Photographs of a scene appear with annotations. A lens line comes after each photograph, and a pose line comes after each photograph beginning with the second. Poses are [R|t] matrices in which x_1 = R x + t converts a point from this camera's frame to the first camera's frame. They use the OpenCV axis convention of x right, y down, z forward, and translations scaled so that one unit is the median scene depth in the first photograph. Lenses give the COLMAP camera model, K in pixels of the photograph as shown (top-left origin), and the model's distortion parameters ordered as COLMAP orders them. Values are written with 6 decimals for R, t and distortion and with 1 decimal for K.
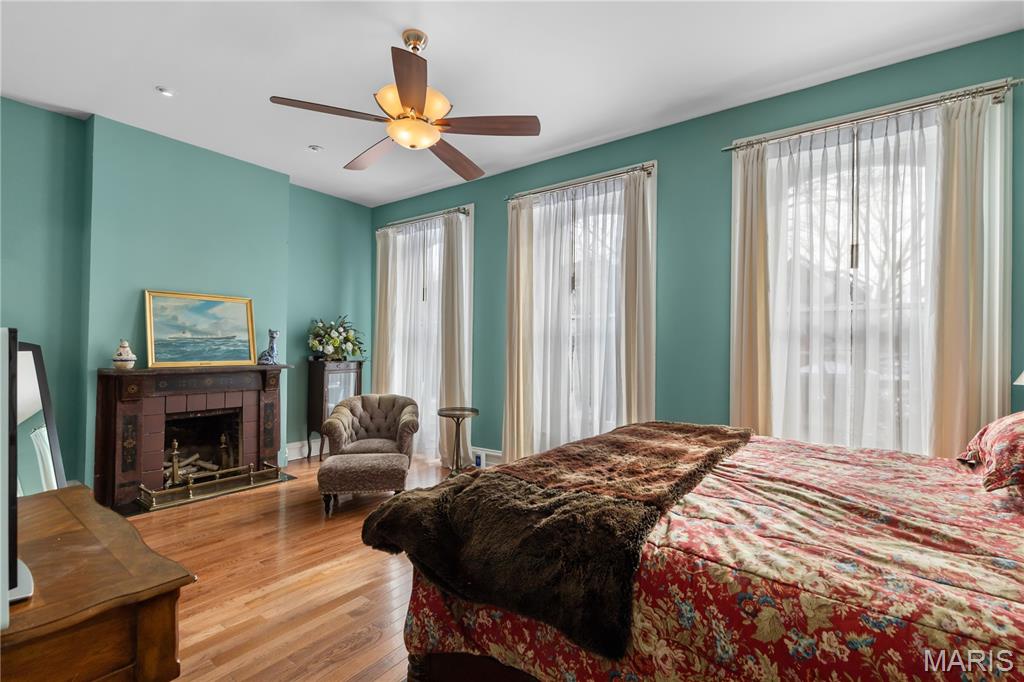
lens RADIAL K [[460.1, 0, 510.3], [0, 460.1, 345.0], [0, 0, 1]] dist [-0.008753, -0.000424]
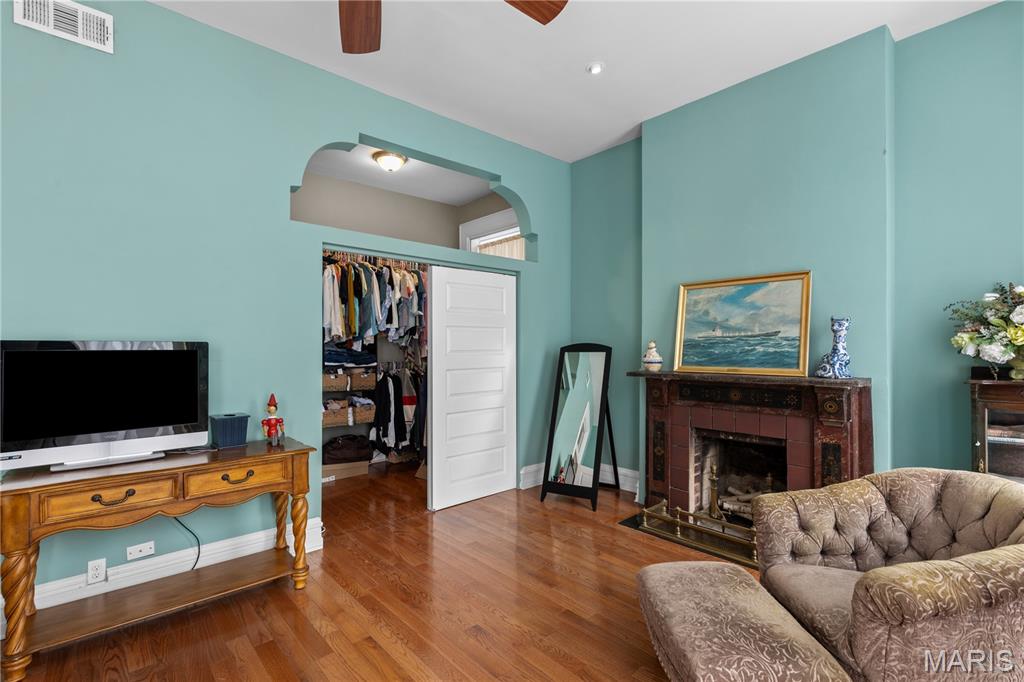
lens RADIAL K [[460.1, 0, 512.1], [0, 460.1, 341.8], [0, 0, 1]] dist [-0.008753, -0.000424]
pose [[-0.179533, -0.015666, -0.983627, 0.136706], [0.004709, 0.999848, -0.016784, 0.005237], [0.983741, -0.007646, -0.179431, 0.785007]]
